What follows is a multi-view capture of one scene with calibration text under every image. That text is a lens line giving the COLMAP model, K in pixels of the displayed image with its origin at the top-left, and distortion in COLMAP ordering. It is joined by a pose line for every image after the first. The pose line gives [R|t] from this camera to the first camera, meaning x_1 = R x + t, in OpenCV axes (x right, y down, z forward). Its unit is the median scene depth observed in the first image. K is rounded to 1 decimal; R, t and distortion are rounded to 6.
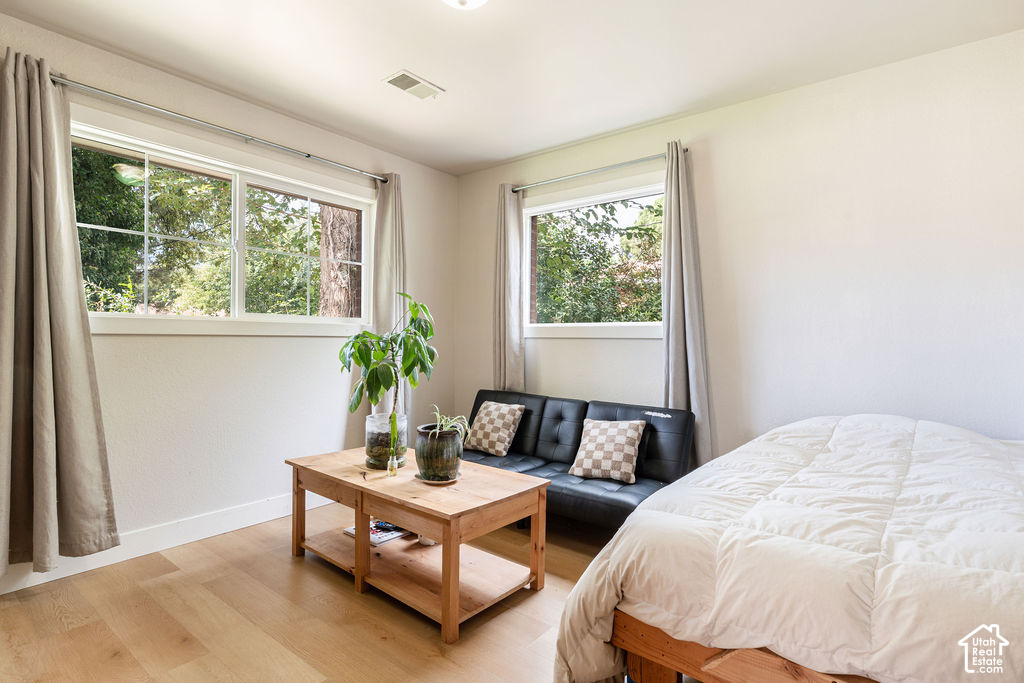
lens RADIAL K [[494.7, 0, 512.0], [0, 494.7, 341.5], [0, 0, 1]] dist [-0.009946, -0.000007]
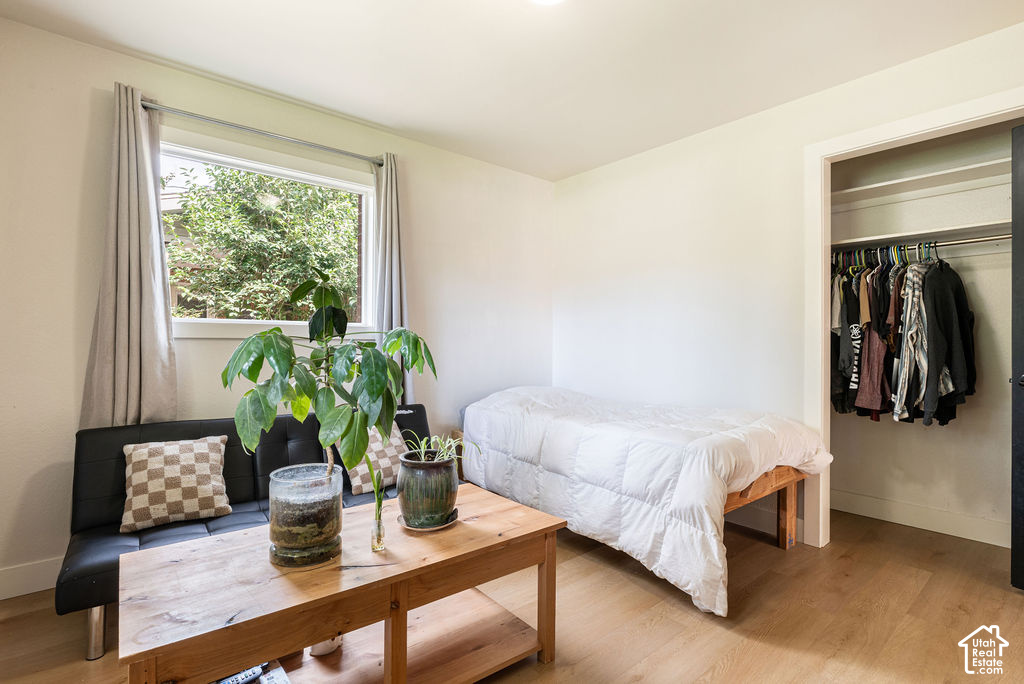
lens RADIAL K [[494.7, 0, 512.0], [0, 494.7, 342.0], [0, 0, 1]] dist [-0.009946, -0.000007]
pose [[0.202634, -0.009815, 0.979205, -0.529874], [-0.003378, 0.999937, 0.010722, -0.010991], [-0.979249, -0.005480, 0.202588, 0.424527]]
